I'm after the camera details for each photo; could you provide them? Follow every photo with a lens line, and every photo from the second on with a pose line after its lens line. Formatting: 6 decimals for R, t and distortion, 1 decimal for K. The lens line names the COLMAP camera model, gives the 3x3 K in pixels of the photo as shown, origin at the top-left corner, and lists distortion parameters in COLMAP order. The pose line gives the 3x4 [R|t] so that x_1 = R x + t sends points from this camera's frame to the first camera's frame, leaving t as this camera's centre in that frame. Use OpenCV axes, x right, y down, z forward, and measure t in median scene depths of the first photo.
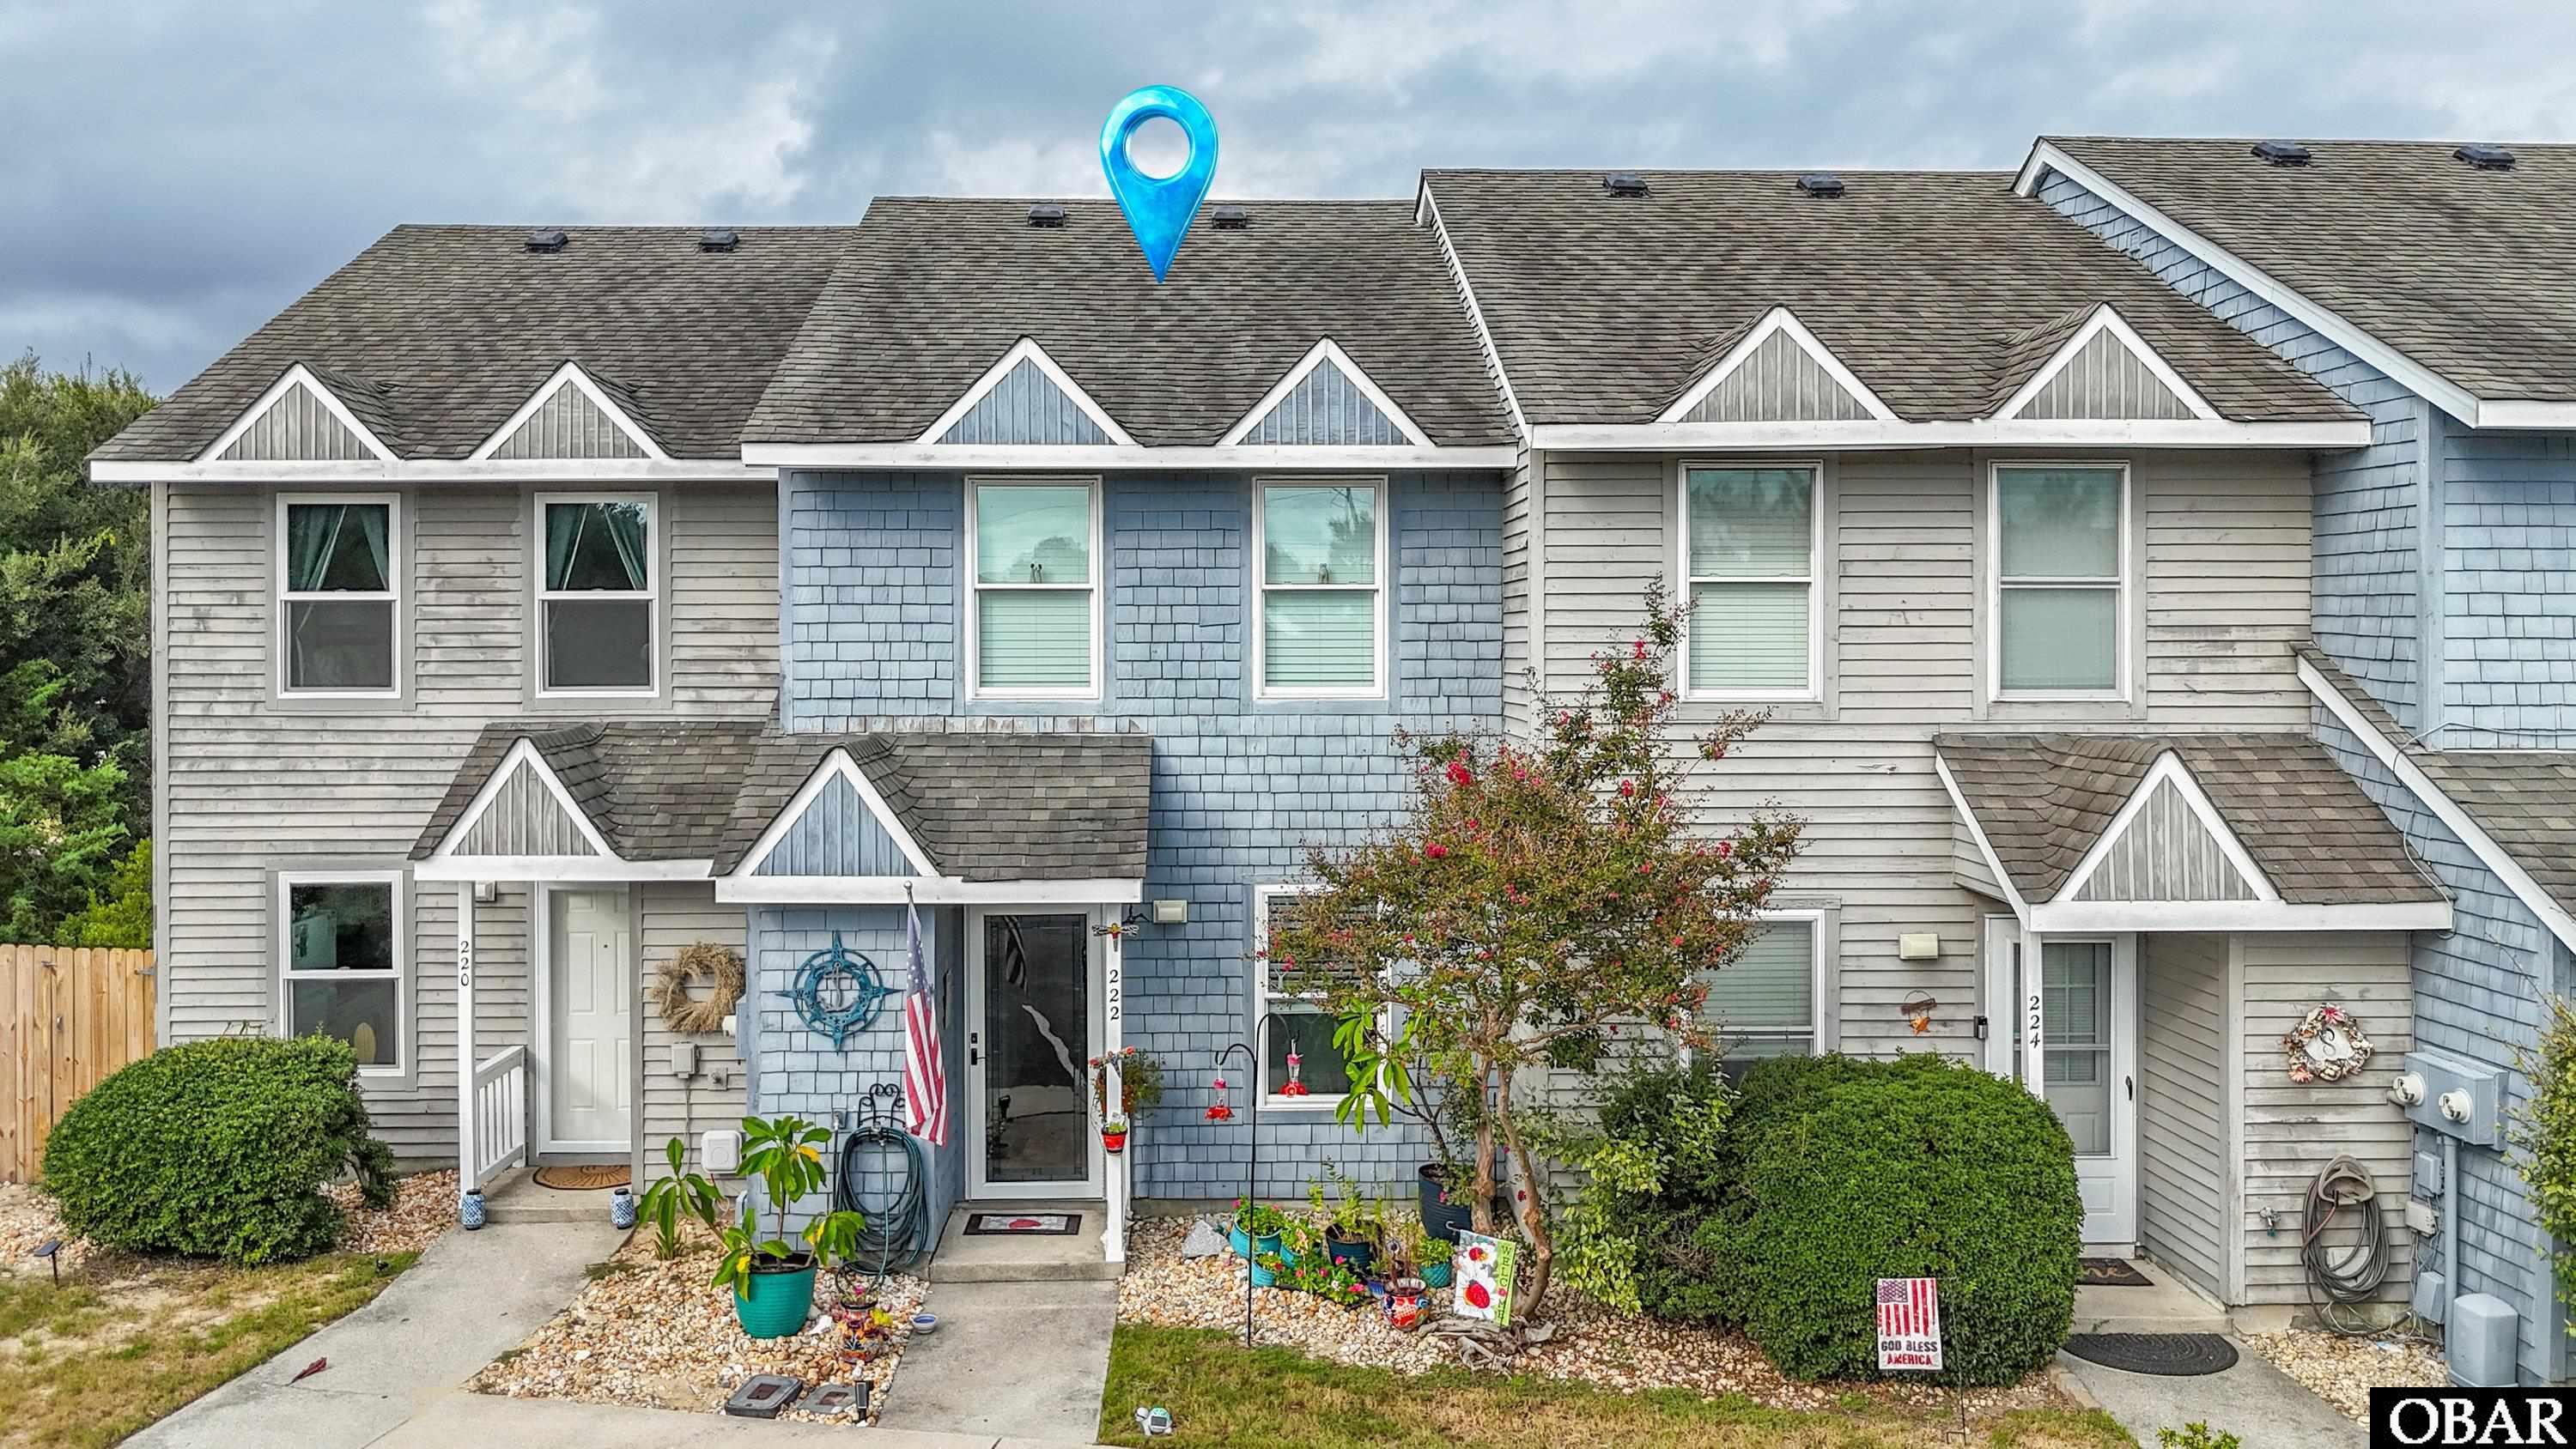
lens RADIAL K [[1987.9, 0, 1120.7], [0, 1987.9, 709.9], [0, 0, 1]] dist [0.034706, -0.067948]
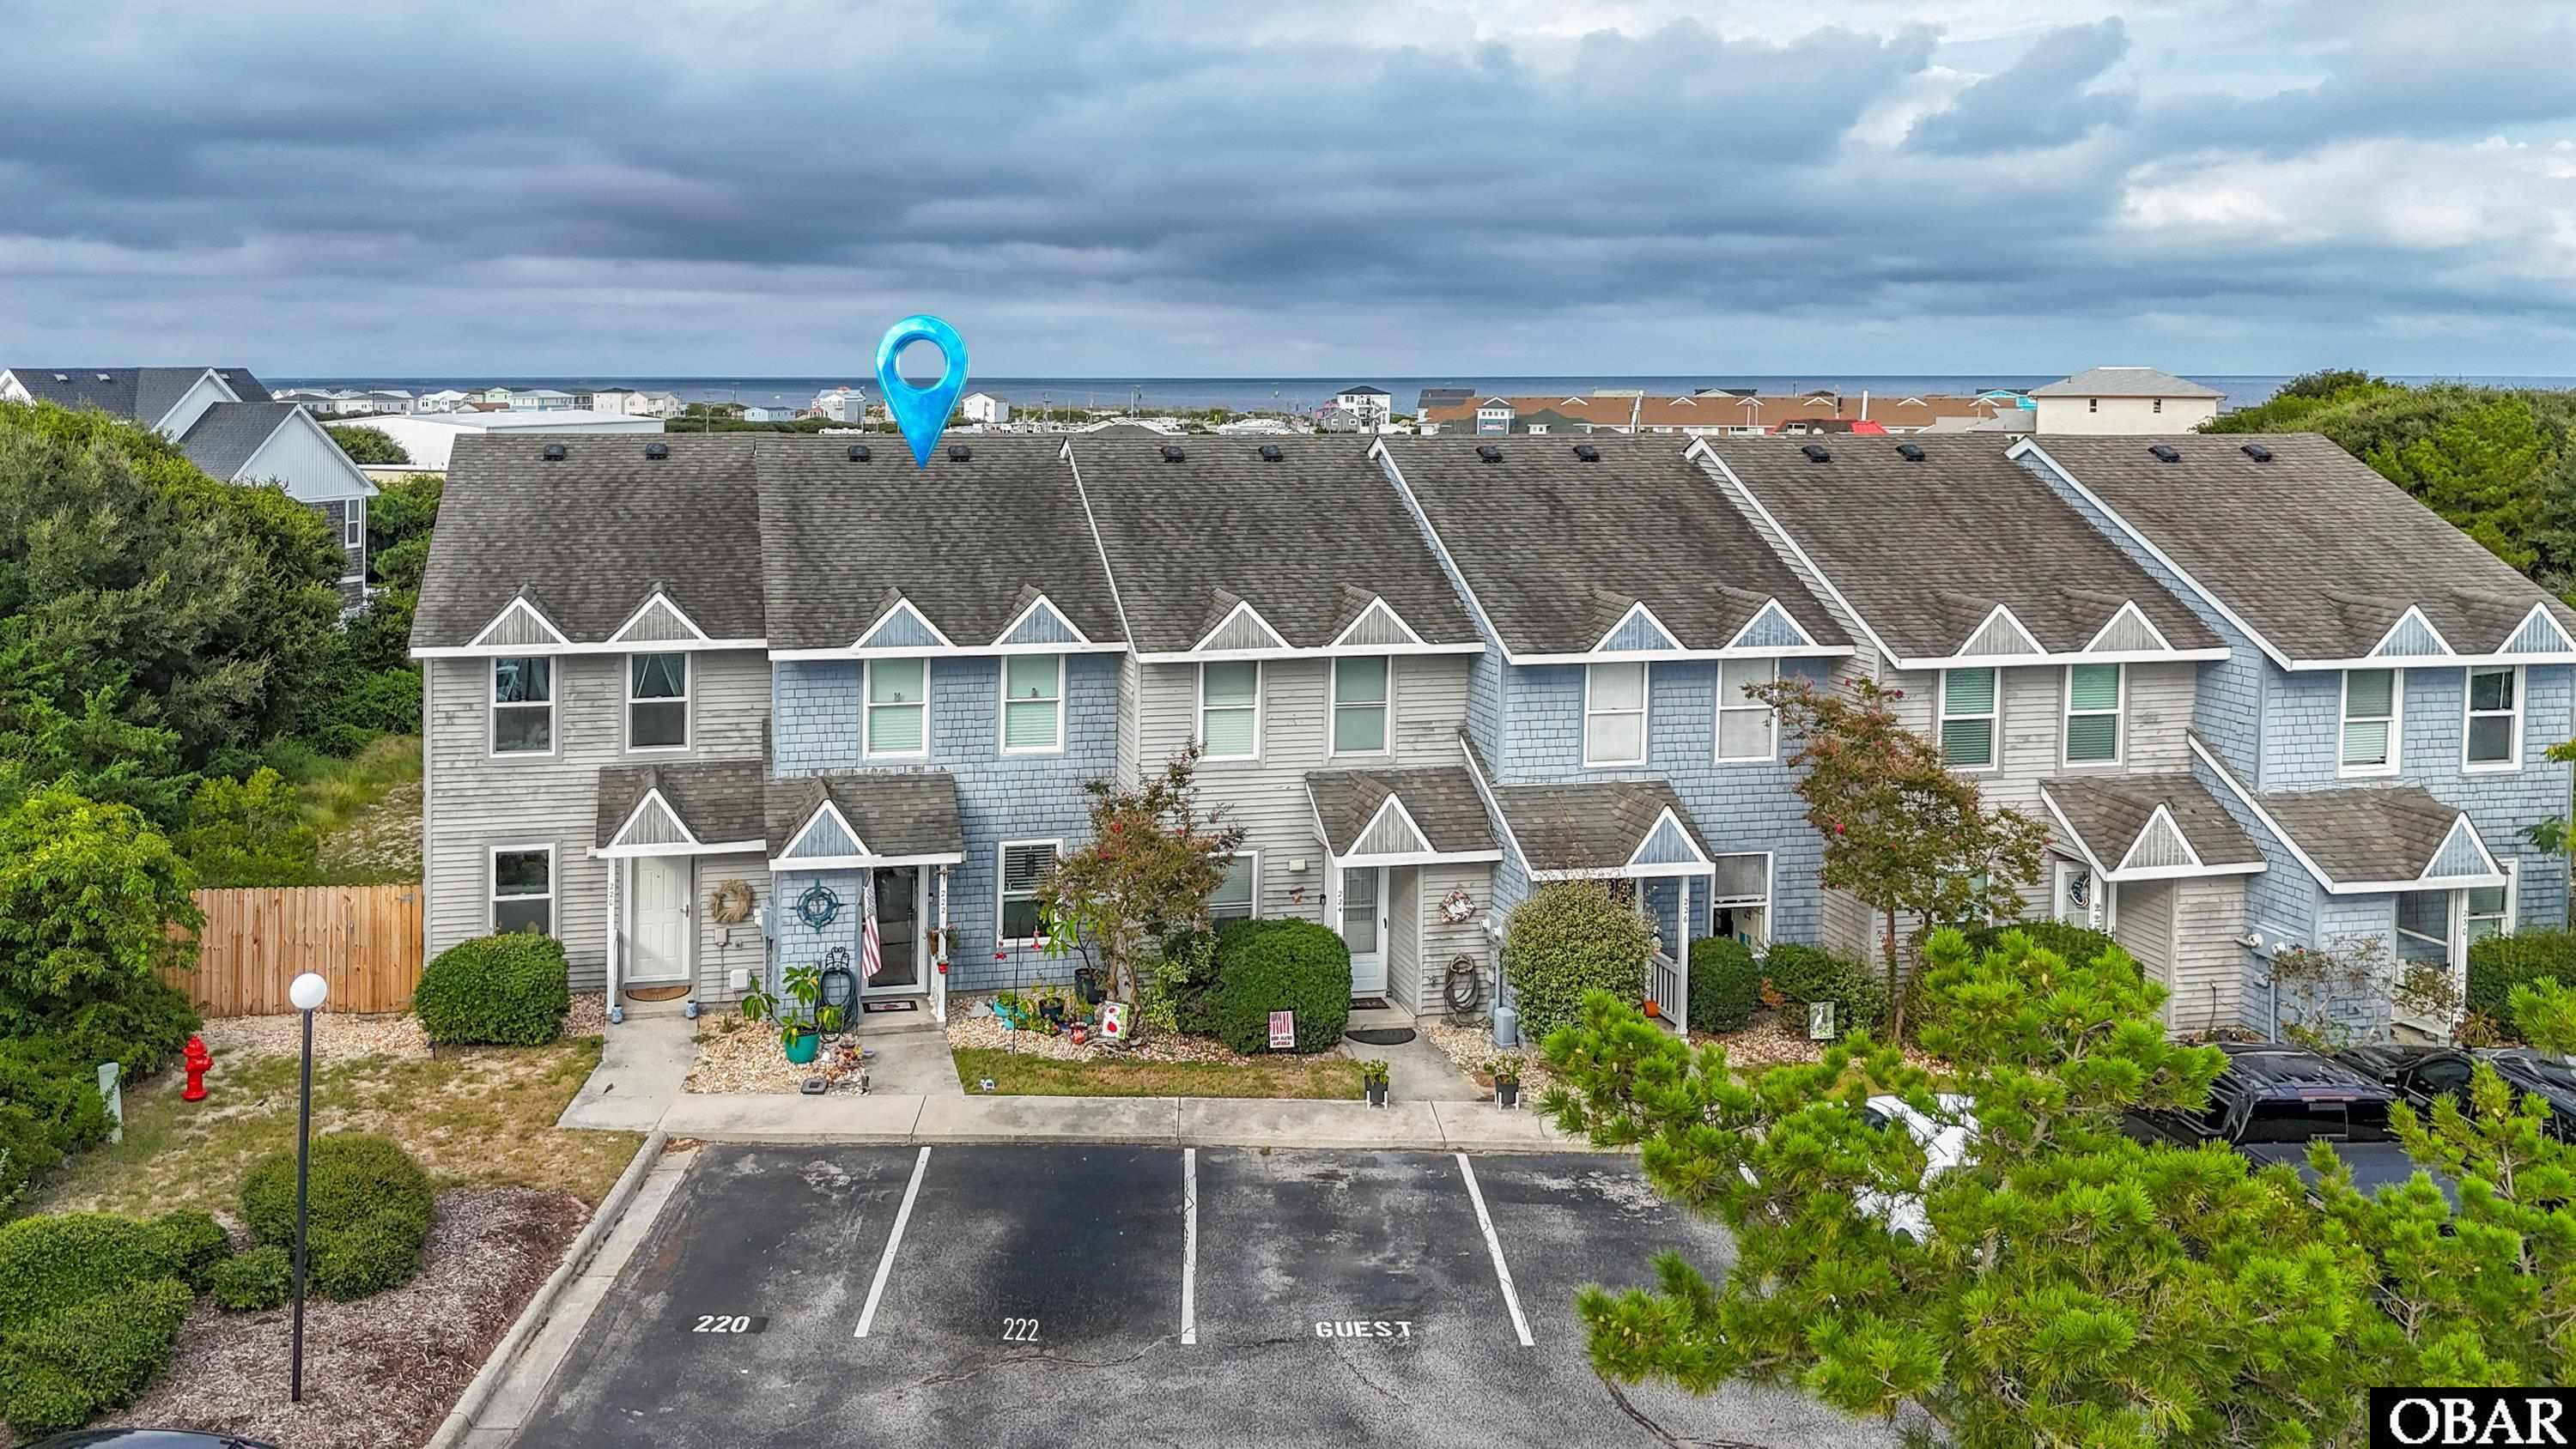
lens RADIAL K [[1987.9, 0, 1120.7], [0, 1987.9, 709.9], [0, 0, 1]] dist [0.034706, -0.067948]
pose [[0.970054, -0.014515, 0.242454, -0.336603], [-0.014940, 0.992757, 0.119207, -0.322909], [-0.242428, -0.119260, 0.962811, -1.096920]]
